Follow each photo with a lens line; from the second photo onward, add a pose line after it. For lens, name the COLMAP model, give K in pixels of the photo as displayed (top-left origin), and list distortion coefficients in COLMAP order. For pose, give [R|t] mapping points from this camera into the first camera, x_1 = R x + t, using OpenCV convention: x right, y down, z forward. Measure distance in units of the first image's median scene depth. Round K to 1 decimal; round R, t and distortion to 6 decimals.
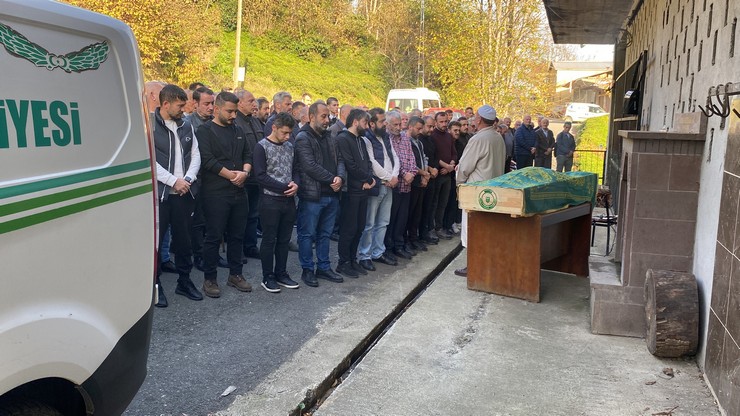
lens RADIAL K [[618.5, 0, 370.0], [0, 618.5, 208.0], [0, 0, 1]] dist [0.066097, -0.086735]
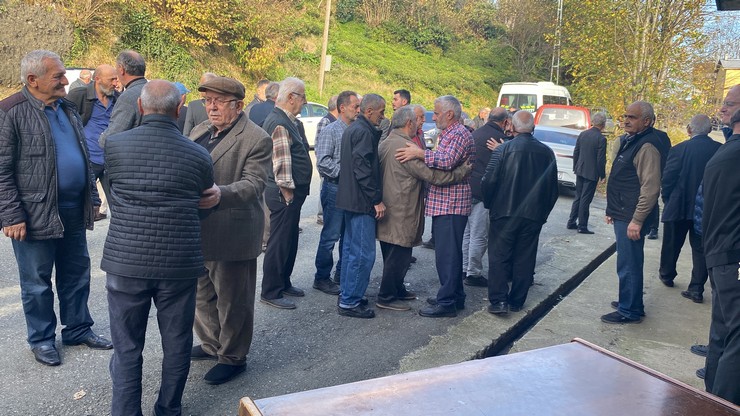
lens RADIAL K [[618.5, 0, 370.0], [0, 618.5, 208.0], [0, 0, 1]] dist [0.066097, -0.086735]
pose [[0.975424, 0.056412, -0.212991, 0.233187], [-0.056579, 0.998384, 0.005317, -0.096607], [0.212946, 0.006865, 0.977040, 0.793089]]
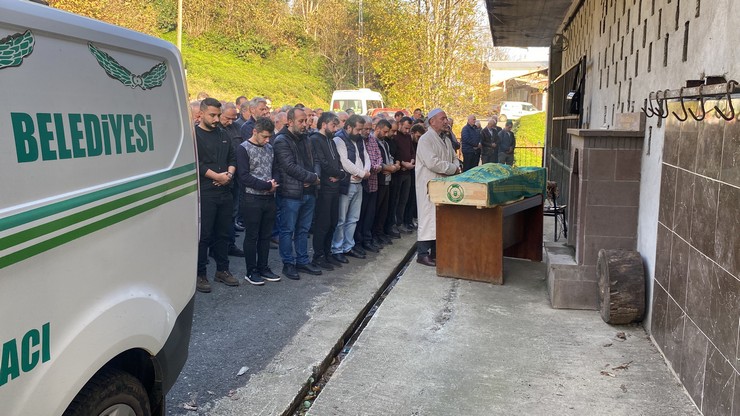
lens RADIAL K [[618.5, 0, 370.0], [0, 618.5, 208.0], [0, 0, 1]] dist [0.066097, -0.086735]
pose [[0.994923, -0.027882, 0.096695, -0.064038], [0.027879, 0.999610, 0.001382, 0.006138], [-0.096696, 0.001320, 0.995313, -0.077233]]
